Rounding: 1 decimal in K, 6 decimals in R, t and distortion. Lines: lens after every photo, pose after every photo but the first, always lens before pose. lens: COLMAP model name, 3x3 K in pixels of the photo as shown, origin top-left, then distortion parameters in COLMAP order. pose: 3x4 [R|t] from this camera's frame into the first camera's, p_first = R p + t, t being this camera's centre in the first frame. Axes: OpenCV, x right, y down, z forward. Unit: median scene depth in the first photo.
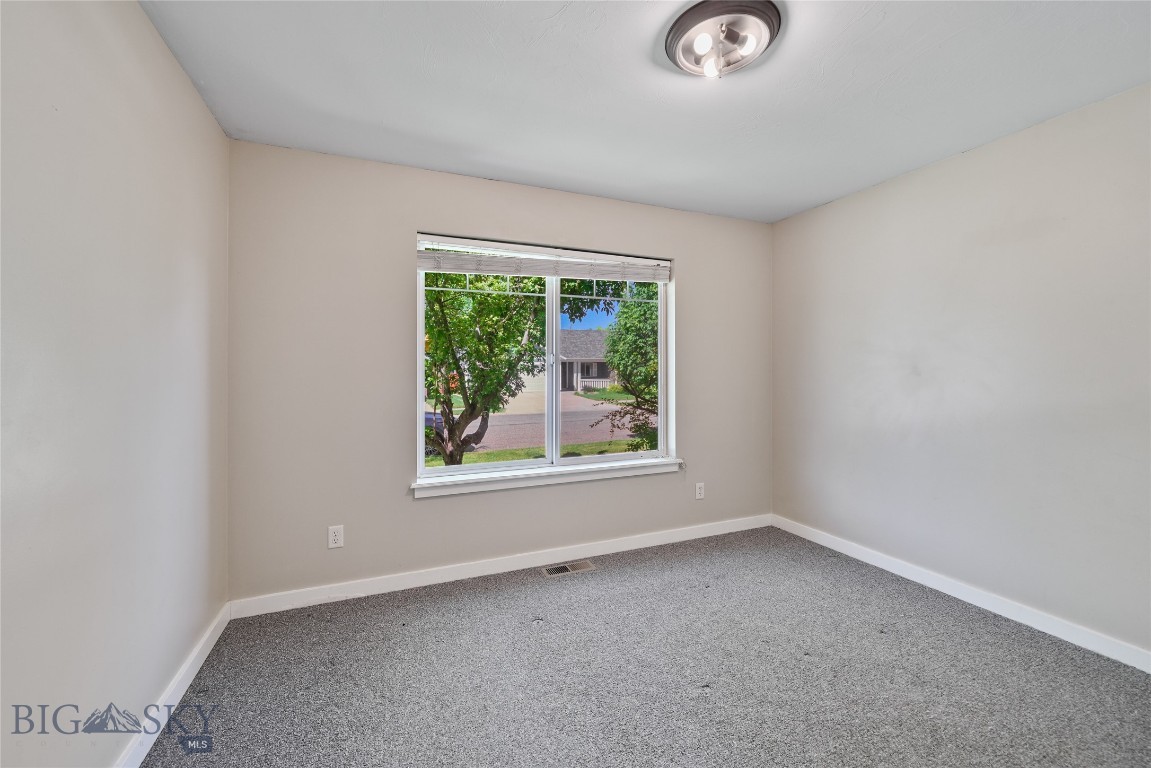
lens RADIAL K [[404.7, 0, 575.5], [0, 404.7, 384.0], [0, 0, 1]] dist [-0.000506, -0.000058]
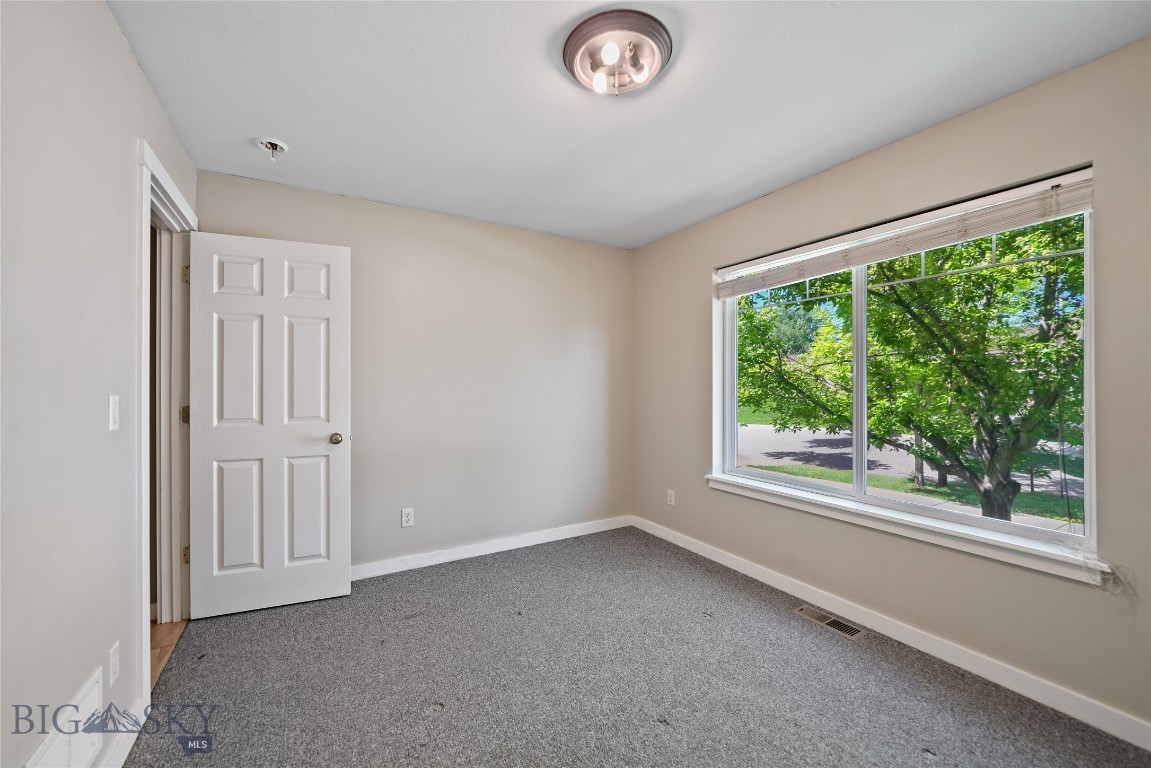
lens RADIAL K [[462.5, 0, 566.9], [0, 462.5, 387.6], [0, 0, 1]] dist [-0.000729, -0.000137]
pose [[0.135741, 0.001369, -0.990743, 0.959092], [-0.024684, 0.999693, -0.002000, -0.010290], [0.990437, 0.024727, 0.135733, 0.362659]]
